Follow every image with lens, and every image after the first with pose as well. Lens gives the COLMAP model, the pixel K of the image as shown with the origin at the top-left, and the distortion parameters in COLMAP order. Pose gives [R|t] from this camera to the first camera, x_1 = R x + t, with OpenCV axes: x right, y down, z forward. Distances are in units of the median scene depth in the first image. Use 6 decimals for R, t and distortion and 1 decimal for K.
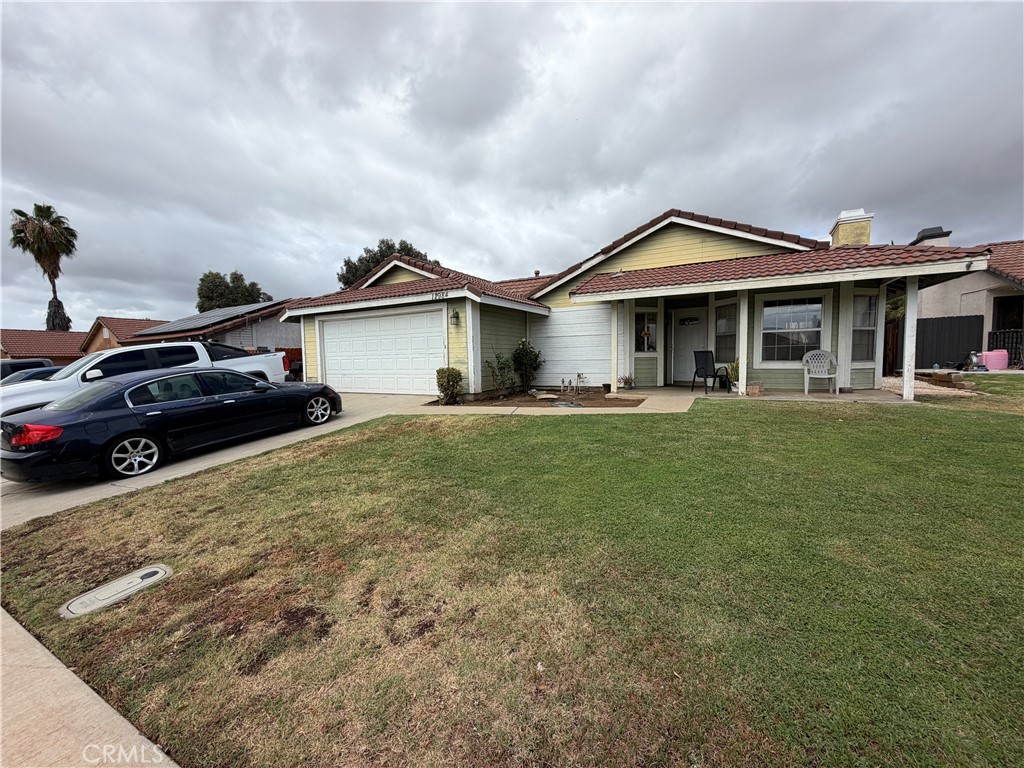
lens RADIAL K [[407.3, 0, 510.8], [0, 407.3, 385.4], [0, 0, 1]] dist [0.000216, 0.000227]
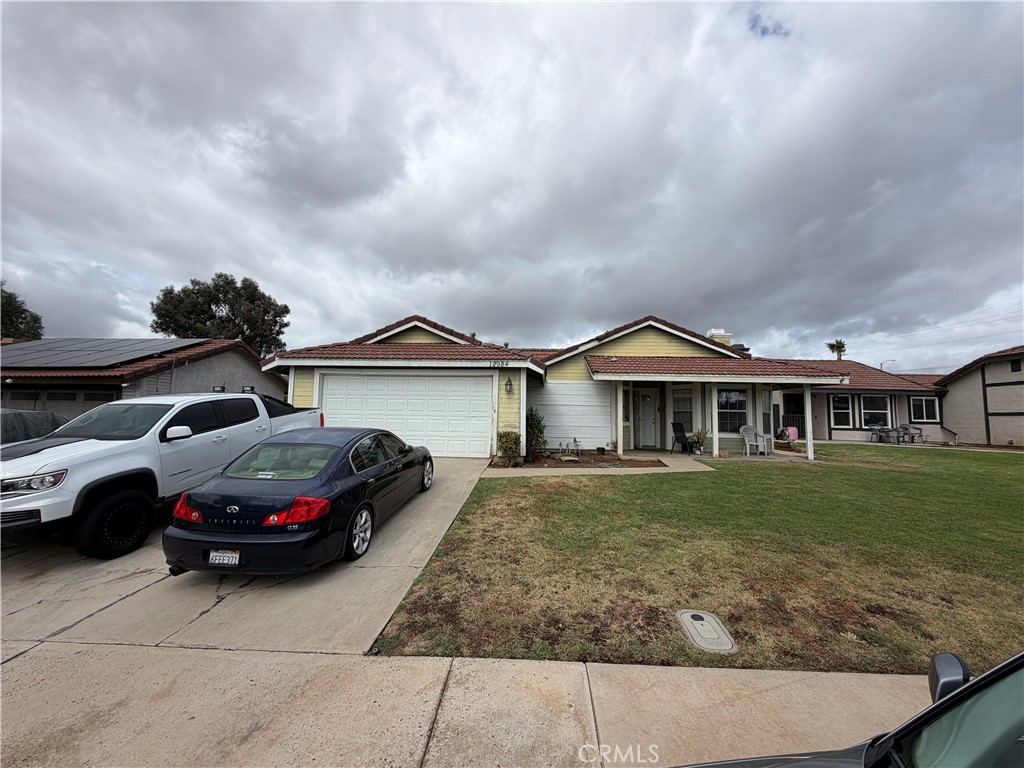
lens RADIAL K [[407.3, 0, 510.8], [0, 407.3, 385.4], [0, 0, 1]] dist [0.000216, 0.000227]
pose [[0.906107, 0.069890, 0.417236, -0.568228], [-0.007227, 0.988672, -0.149915, -0.003137], [-0.422987, 0.132824, 0.896348, 0.029289]]
